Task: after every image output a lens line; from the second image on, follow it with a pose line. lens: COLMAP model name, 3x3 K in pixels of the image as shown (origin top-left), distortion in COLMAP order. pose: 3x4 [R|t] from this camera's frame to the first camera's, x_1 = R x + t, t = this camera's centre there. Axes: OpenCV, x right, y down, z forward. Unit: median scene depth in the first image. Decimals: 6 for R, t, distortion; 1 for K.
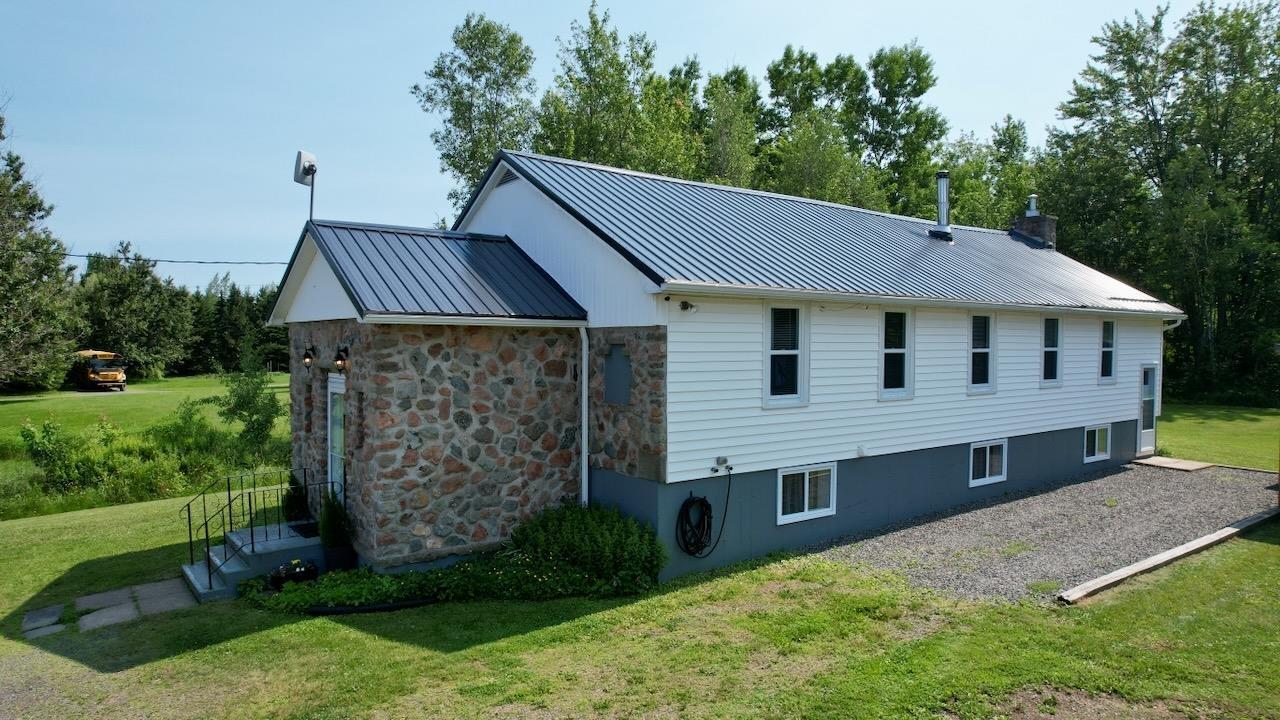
lens RADIAL K [[818.8, 0, 647.4], [0, 818.8, 364.6], [0, 0, 1]] dist [-0.082502, 0.079036]
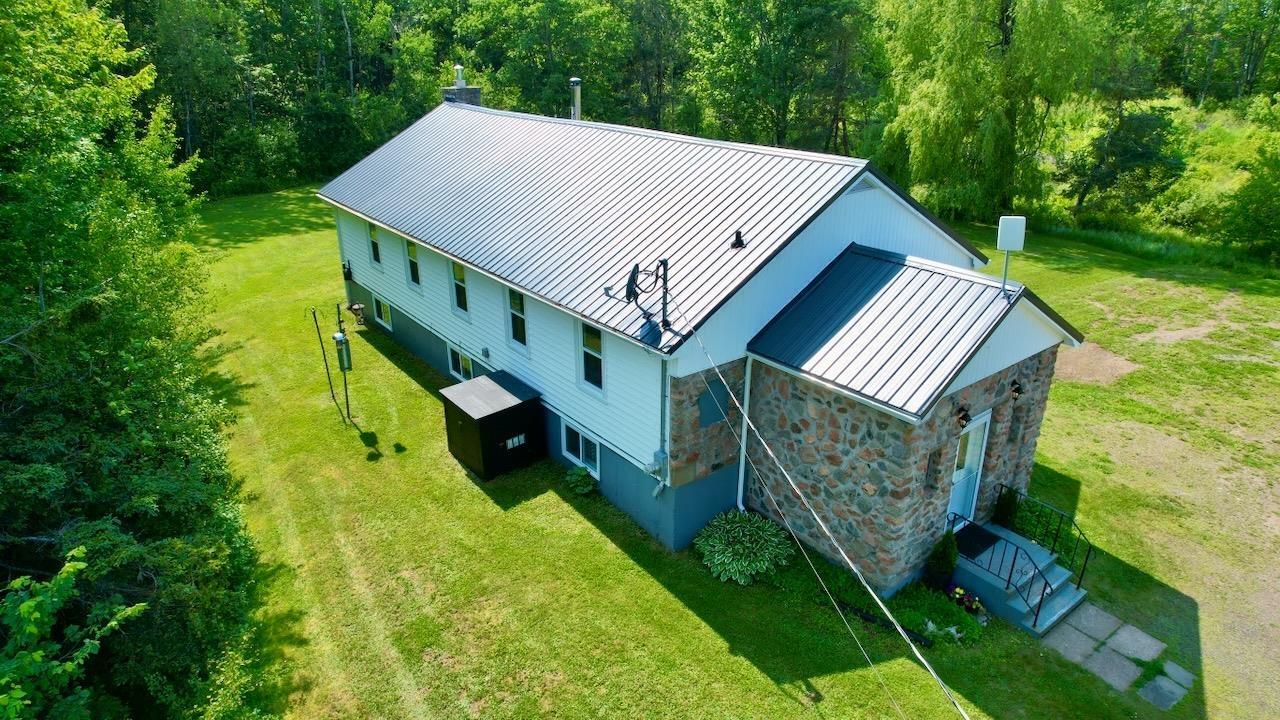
lens RADIAL K [[816.0, 0, 648.4], [0, 816.0, 357.8], [0, 0, 1]] dist [-0.086103, 0.080787]
pose [[-0.011494, -0.385463, 0.922652, -0.884752], [0.031186, 0.922125, 0.385632, -0.319688], [-0.999448, 0.033206, 0.001422, 0.942942]]
